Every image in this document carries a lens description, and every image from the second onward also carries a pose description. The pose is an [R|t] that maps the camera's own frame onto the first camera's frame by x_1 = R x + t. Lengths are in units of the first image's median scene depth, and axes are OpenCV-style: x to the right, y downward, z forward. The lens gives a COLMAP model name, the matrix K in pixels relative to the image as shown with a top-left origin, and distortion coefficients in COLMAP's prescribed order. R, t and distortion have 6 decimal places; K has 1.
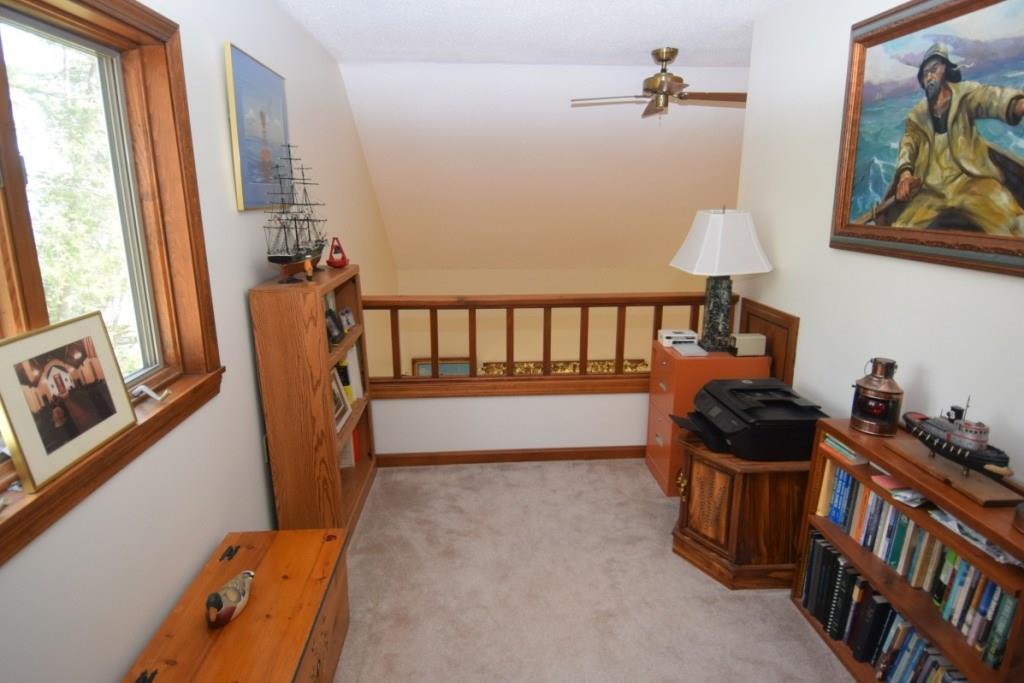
lens RADIAL K [[610.3, 0, 512.0], [0, 610.3, 341.5], [0, 0, 1]] dist [0.000129, -0.000028]
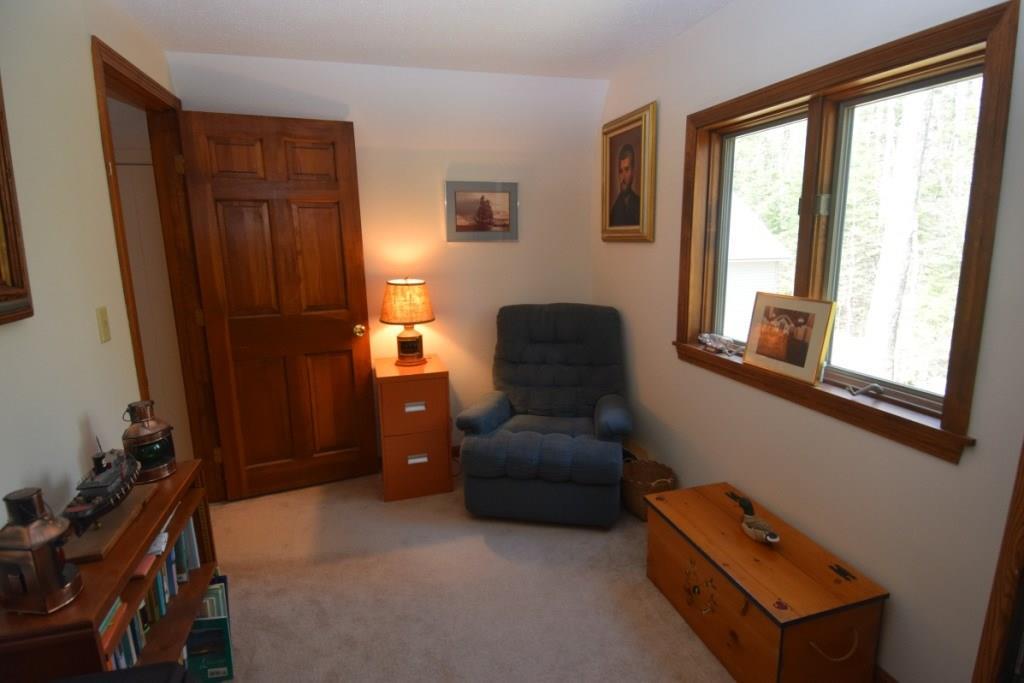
lens RADIAL K [[531.7, 0, 512.0], [0, 531.7, 341.5], [0, 0, 1]] dist [-0.001821, -0.000238]
pose [[-0.976315, 0.059577, -0.207991, 0.311527], [-0.033681, 0.907768, 0.418118, -0.474376], [0.213718, 0.415220, -0.884261, 2.058425]]
